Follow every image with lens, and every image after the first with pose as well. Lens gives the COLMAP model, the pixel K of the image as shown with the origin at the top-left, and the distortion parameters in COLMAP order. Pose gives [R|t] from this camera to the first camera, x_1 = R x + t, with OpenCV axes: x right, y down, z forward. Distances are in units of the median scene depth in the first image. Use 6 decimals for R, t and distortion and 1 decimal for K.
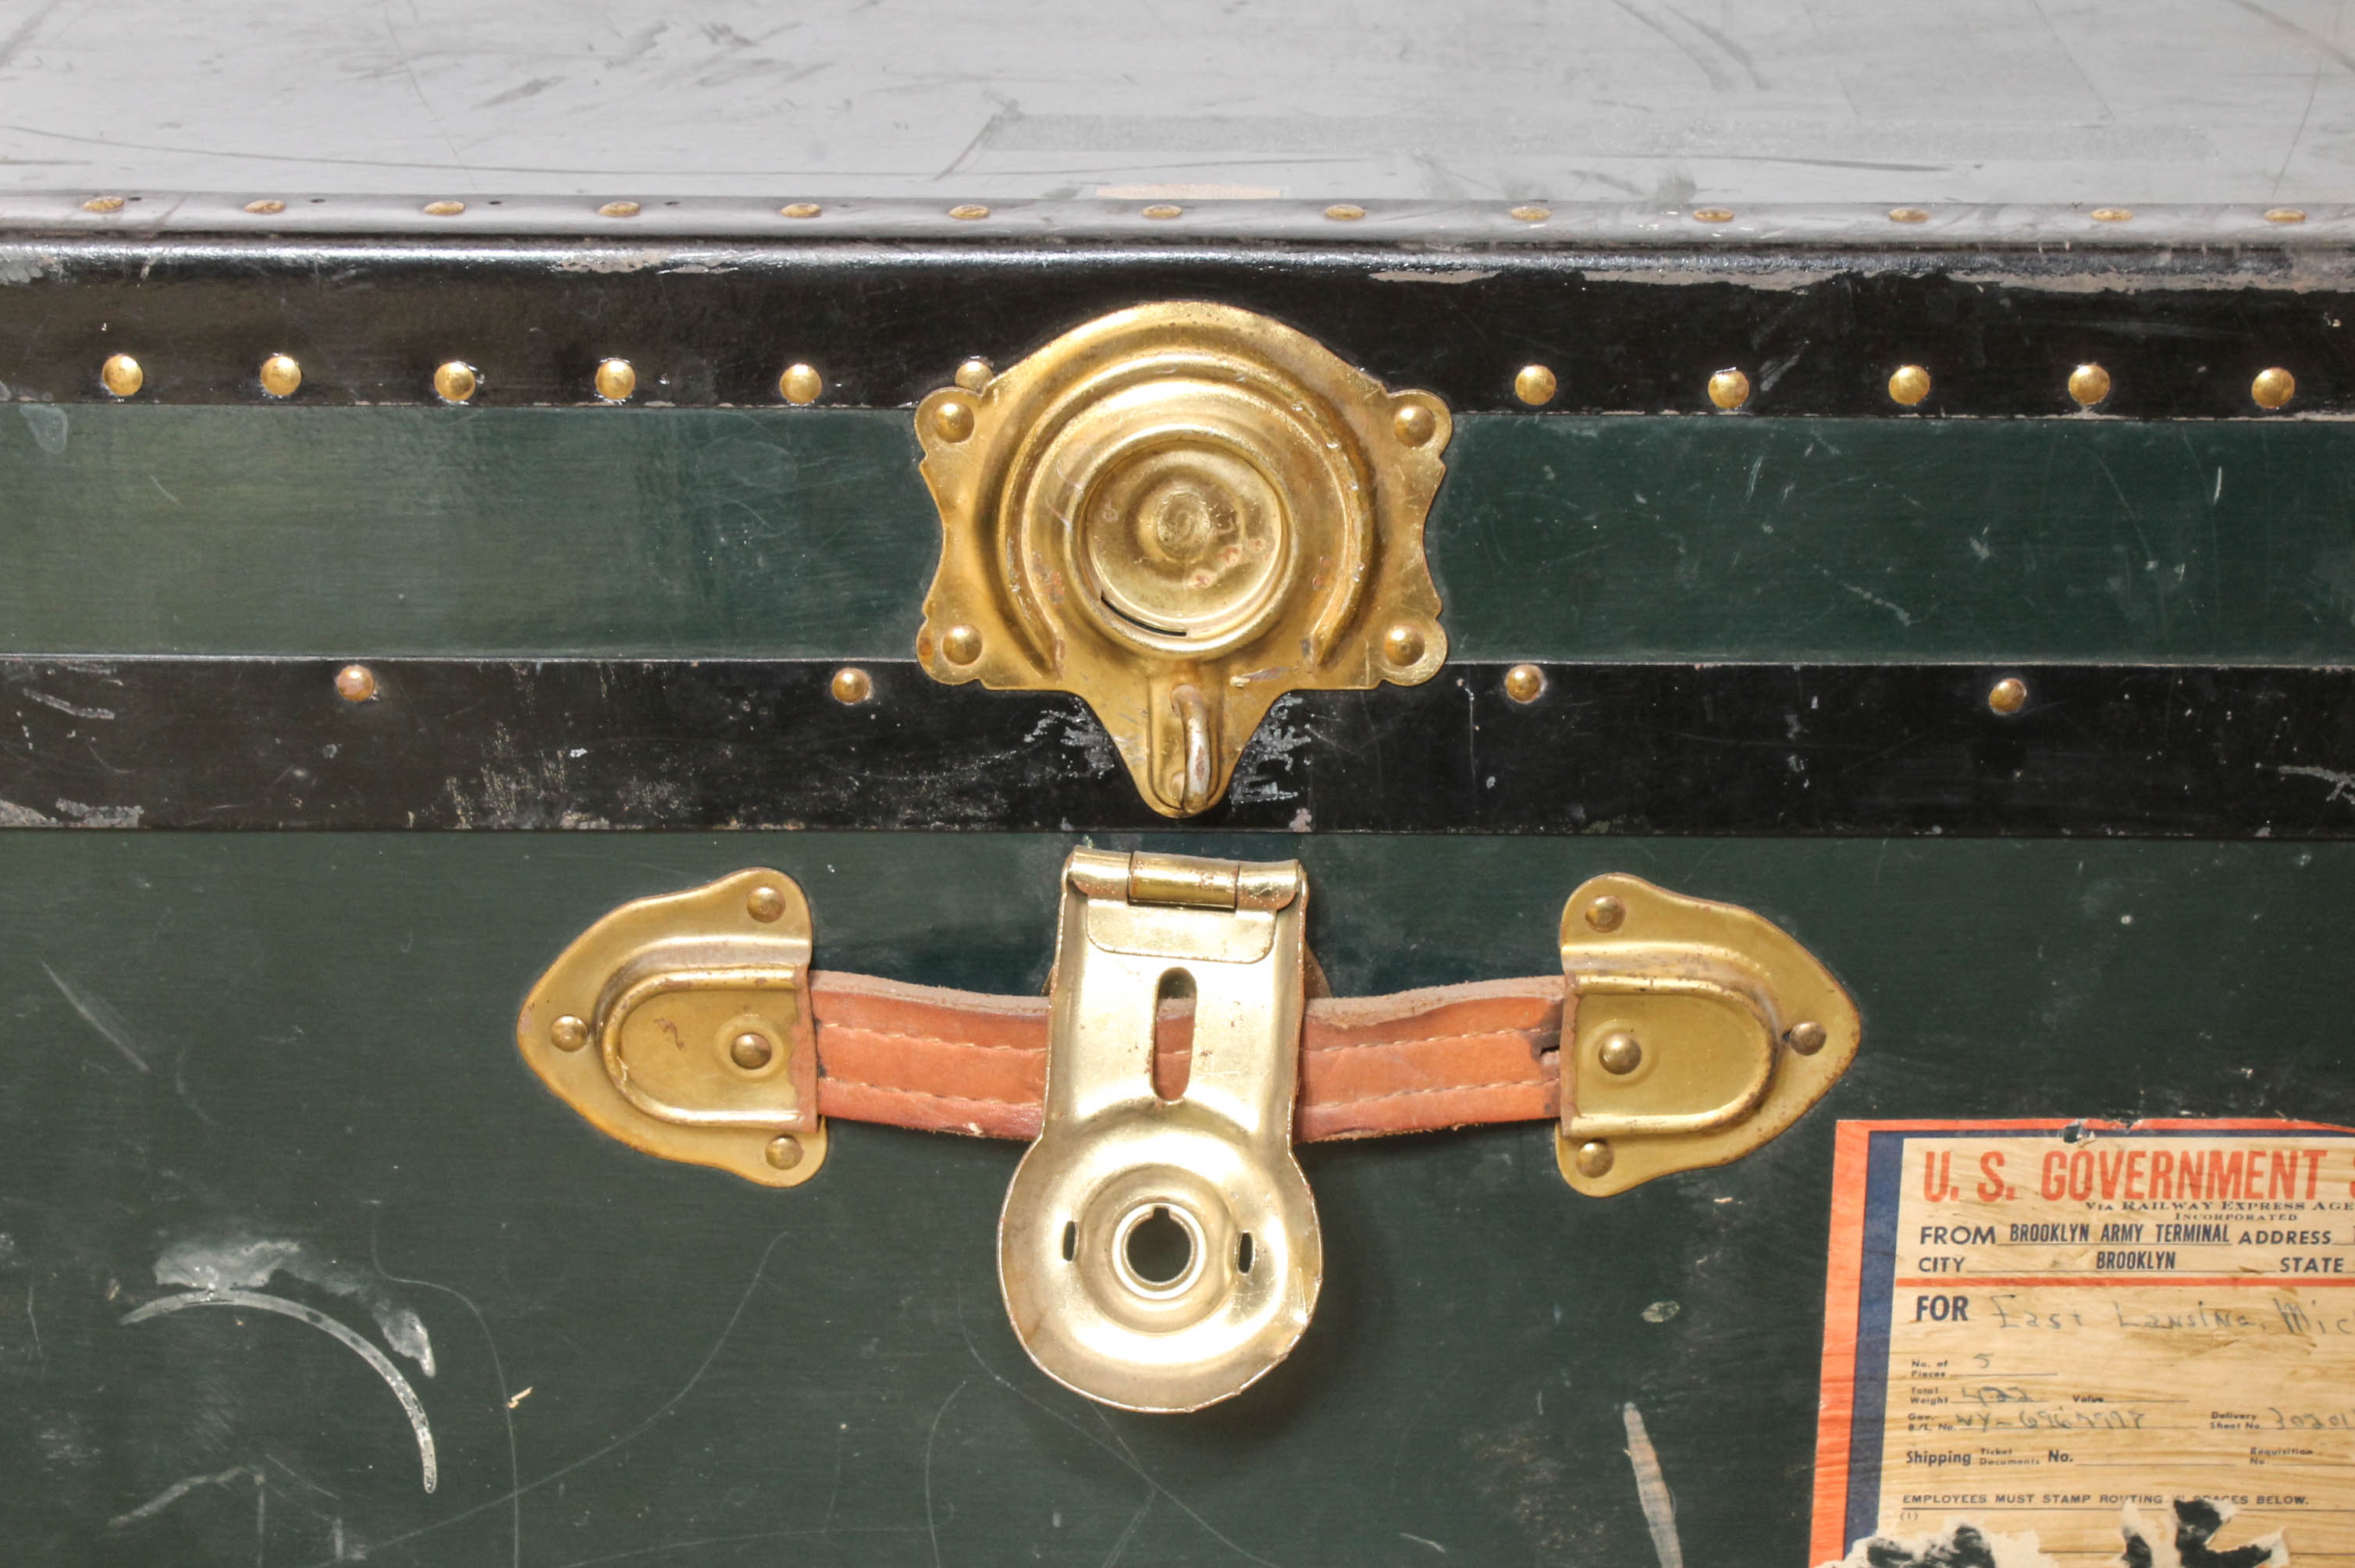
lens RADIAL K [[4733.8, 0, 1184.5], [0, 4733.8, 814.9], [0, 0, 1]] dist [0.018877, 0.016384]
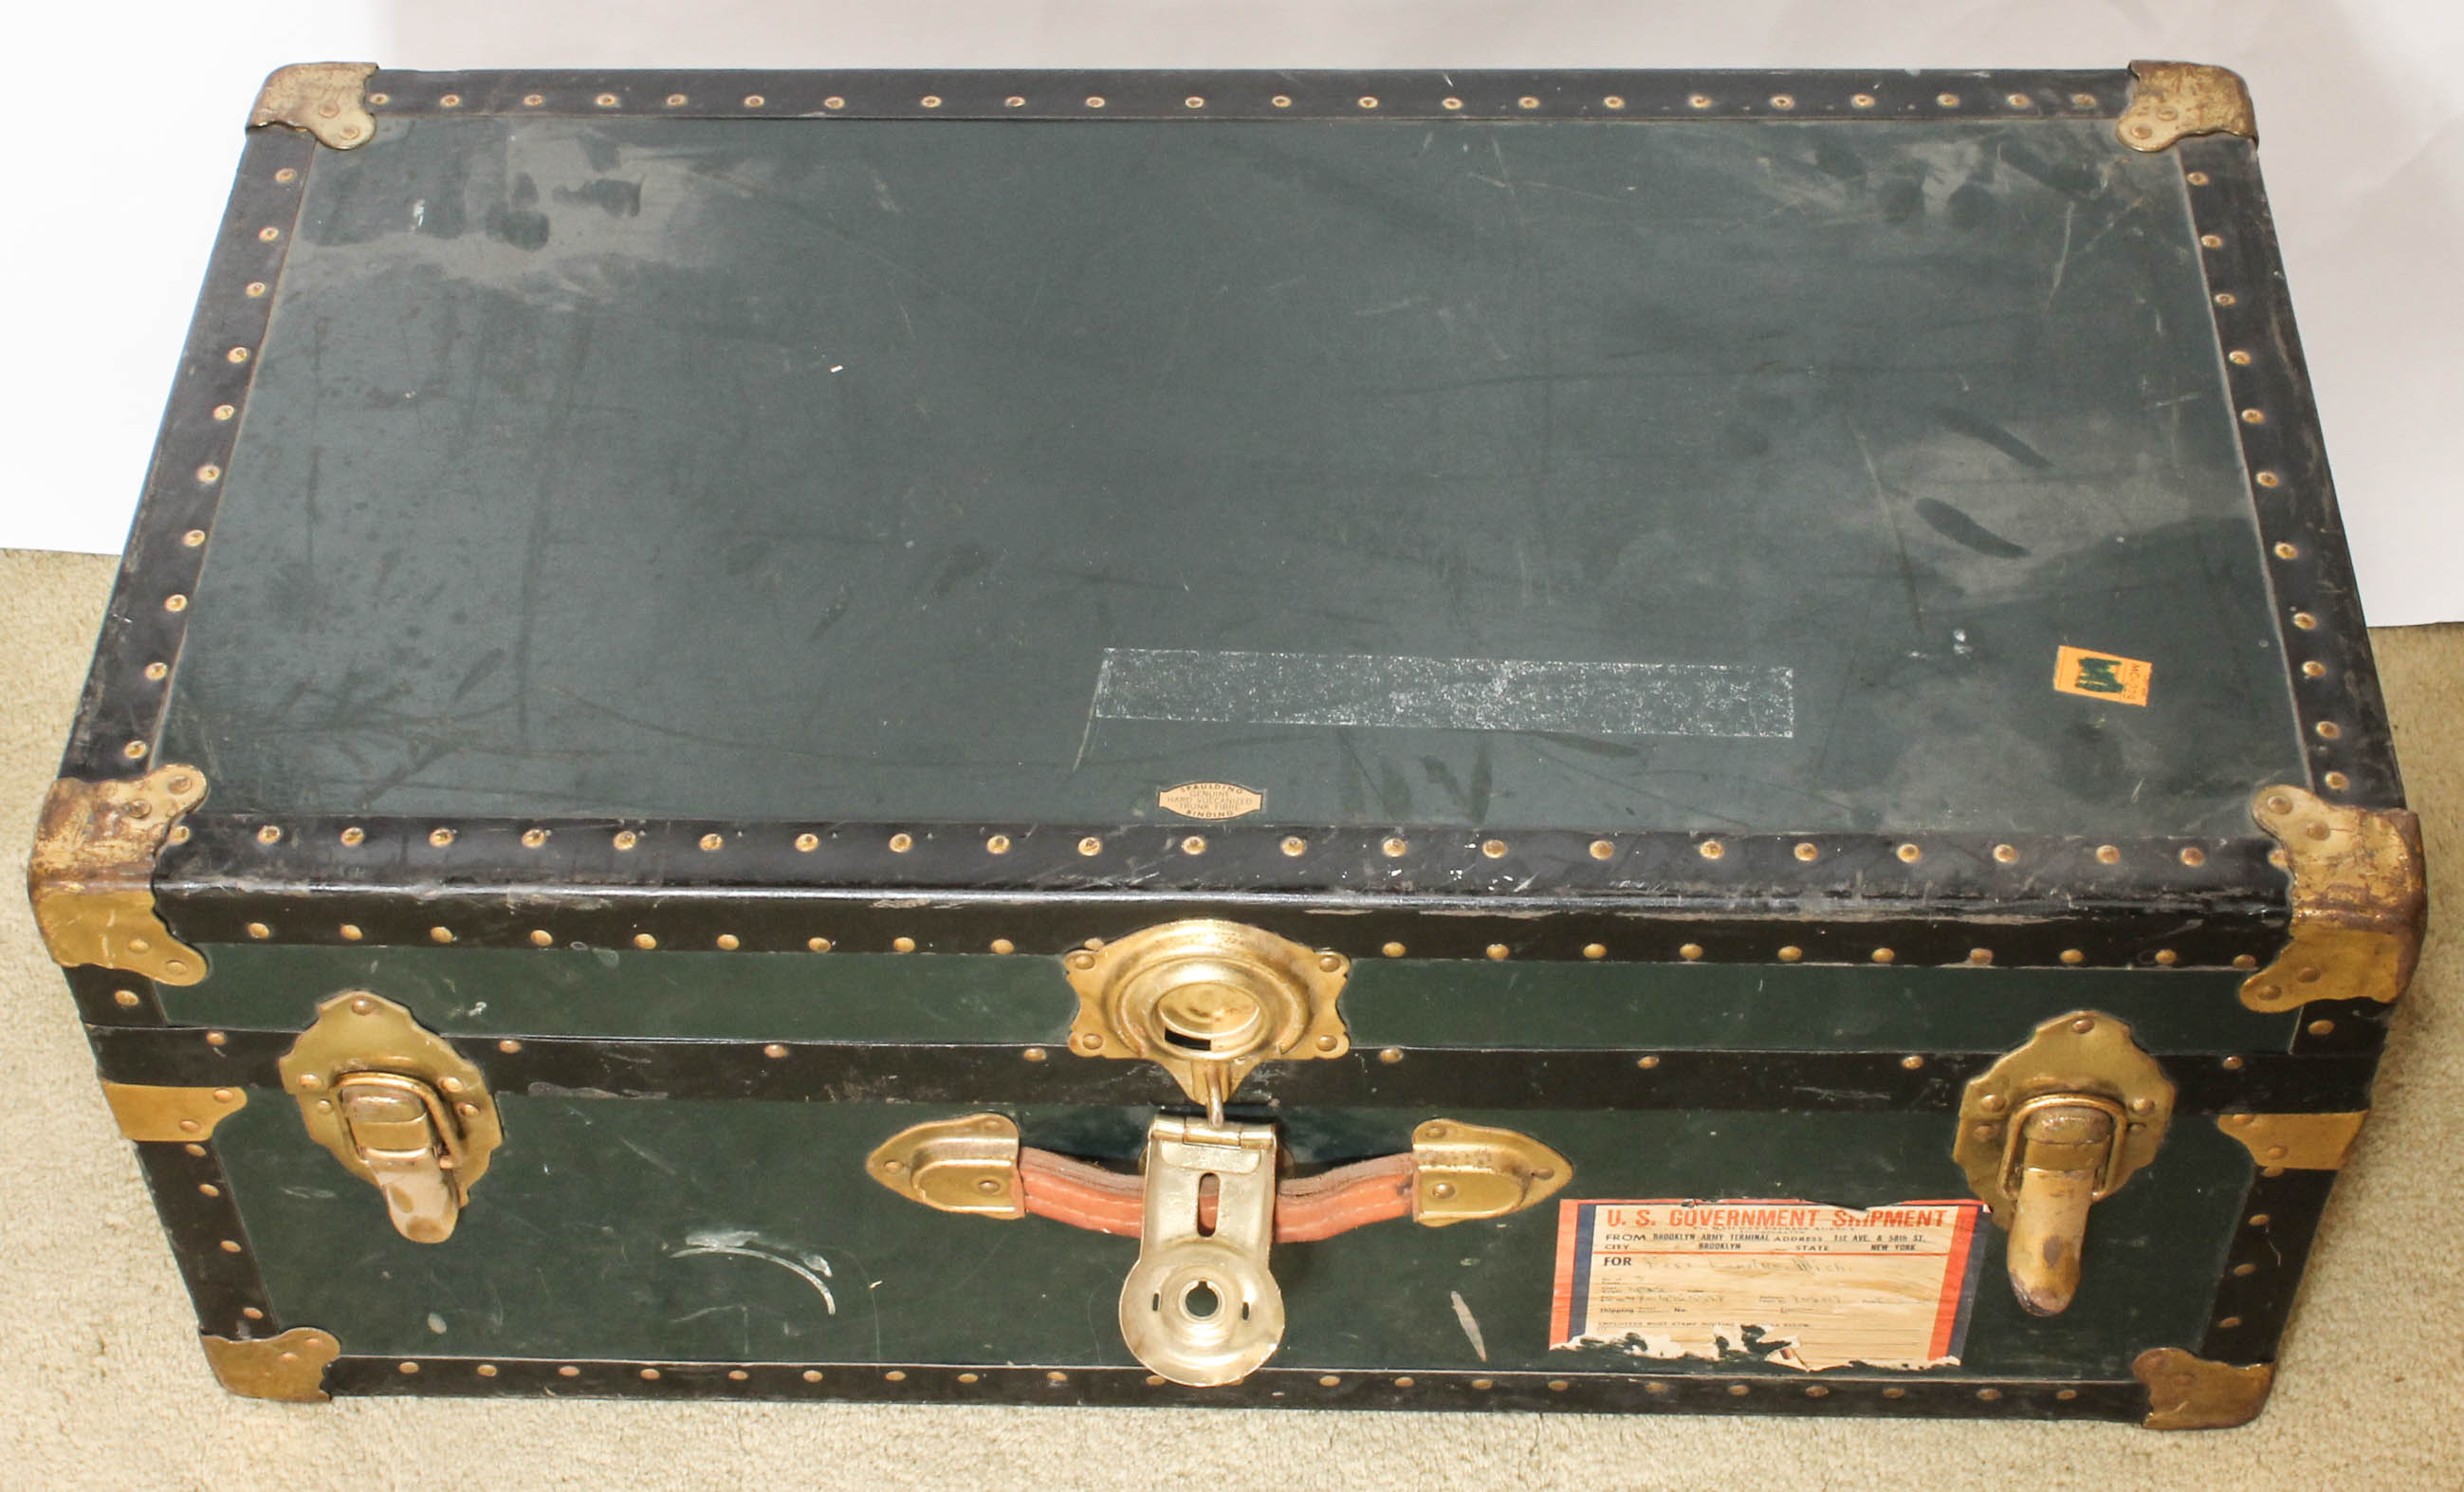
lens RADIAL K [[3915.0, 0, 1146.1], [0, 3915.0, 738.6], [0, 0, 1]] dist [-0.073365, 0.063820]
pose [[0.998584, 0.002726, -0.053126, 0.054257], [0.020669, 0.900336, 0.434704, -0.782520], [0.049017, -0.435187, 0.899005, -0.333490]]
